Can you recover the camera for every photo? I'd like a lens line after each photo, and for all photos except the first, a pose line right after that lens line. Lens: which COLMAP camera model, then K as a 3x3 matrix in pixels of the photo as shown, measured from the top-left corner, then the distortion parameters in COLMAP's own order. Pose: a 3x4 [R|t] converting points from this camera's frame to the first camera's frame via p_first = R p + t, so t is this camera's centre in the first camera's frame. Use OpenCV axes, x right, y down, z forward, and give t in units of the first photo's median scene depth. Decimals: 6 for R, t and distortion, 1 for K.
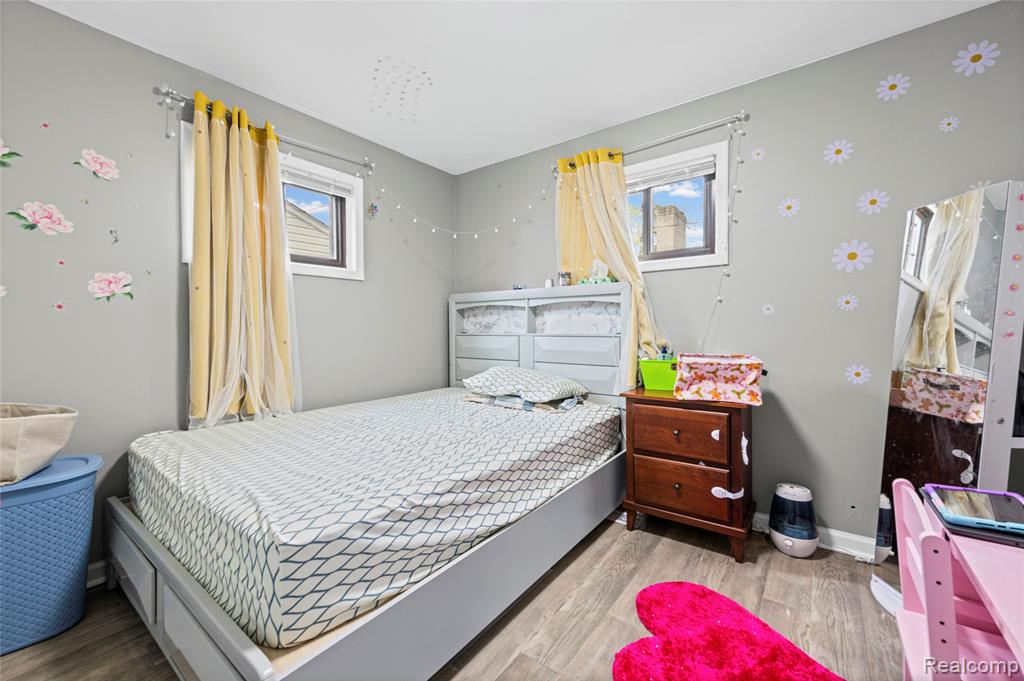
lens RADIAL K [[411.7, 0, 513.4], [0, 411.7, 333.6], [0, 0, 1]] dist [0.003286, 0.000303]
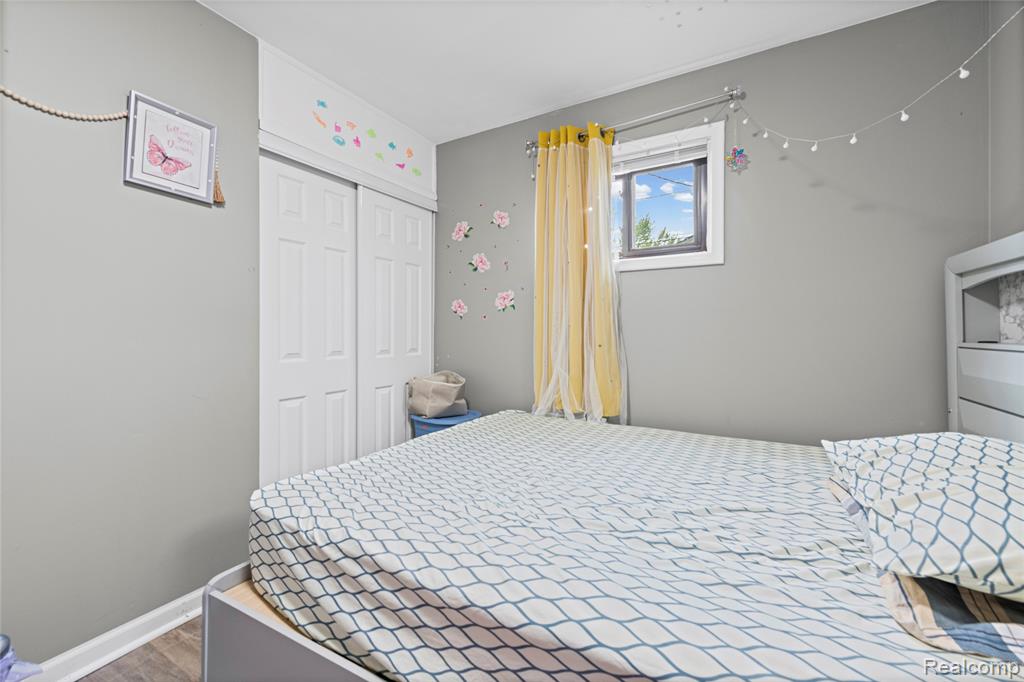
lens RADIAL K [[408.2, 0, 521.3], [0, 408.2, 329.5], [0, 0, 1]] dist [0.012156, -0.000152]
pose [[0.142927, 0.000452, -0.989733, 0.464329], [-0.012700, 0.999918, -0.001377, -0.016726], [0.989652, 0.012766, 0.142921, 0.918601]]
